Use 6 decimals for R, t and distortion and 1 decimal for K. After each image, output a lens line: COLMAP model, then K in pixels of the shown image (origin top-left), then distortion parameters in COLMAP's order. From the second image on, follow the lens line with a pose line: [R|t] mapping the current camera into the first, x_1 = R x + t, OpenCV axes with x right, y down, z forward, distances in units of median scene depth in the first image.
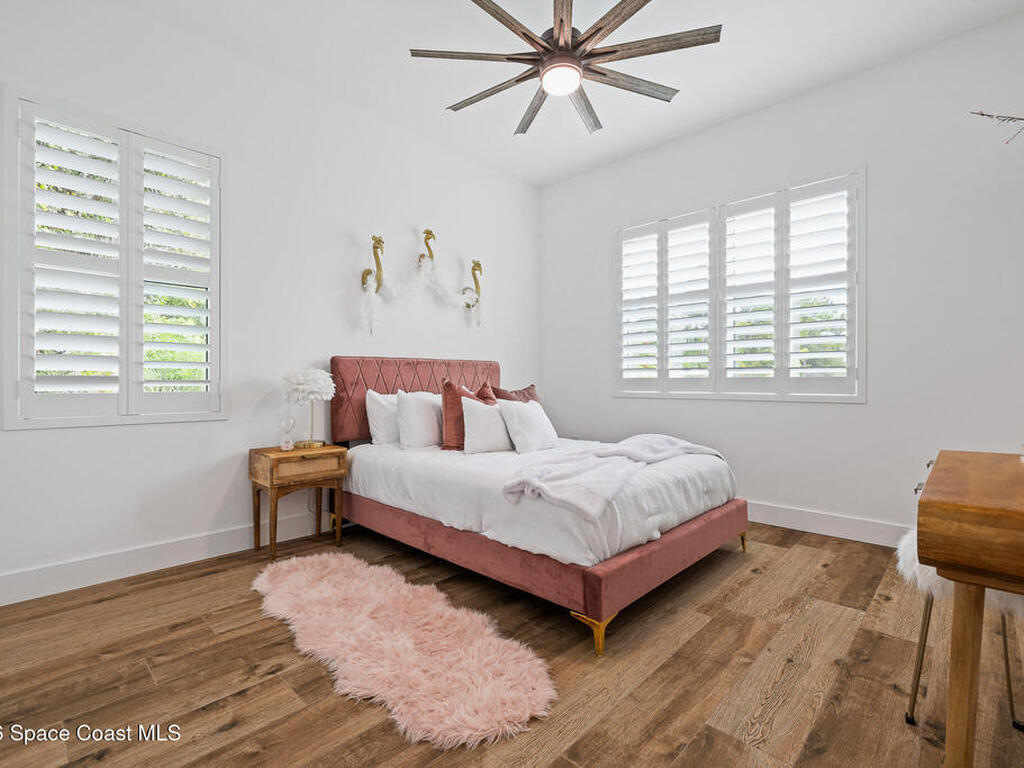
lens RADIAL K [[481.1, 0, 515.5], [0, 481.1, 382.4], [0, 0, 1]] dist [-0.004177, -0.000381]
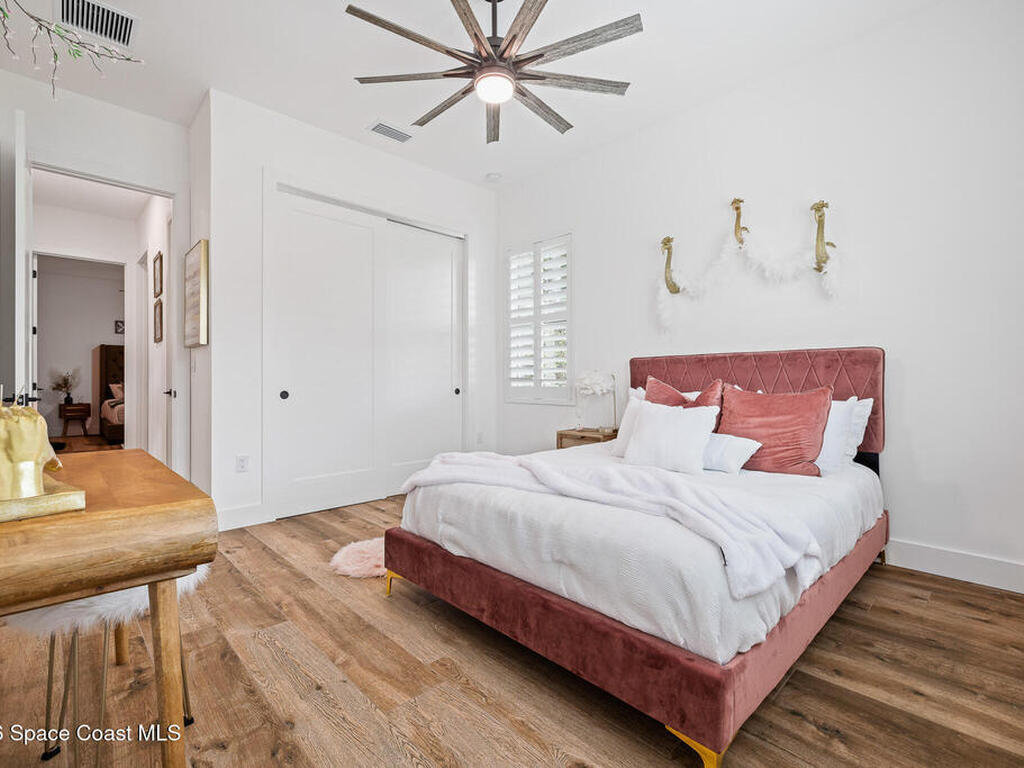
lens RADIAL K [[481.1, 0, 512.8], [0, 481.1, 384.6], [0, 0, 1]] dist [-0.004177, -0.000381]
pose [[-0.038443, 0.011458, -0.999195, 1.478364], [0.001370, 0.999934, 0.011413, -0.008760], [0.999260, -0.000930, -0.038456, 1.417182]]
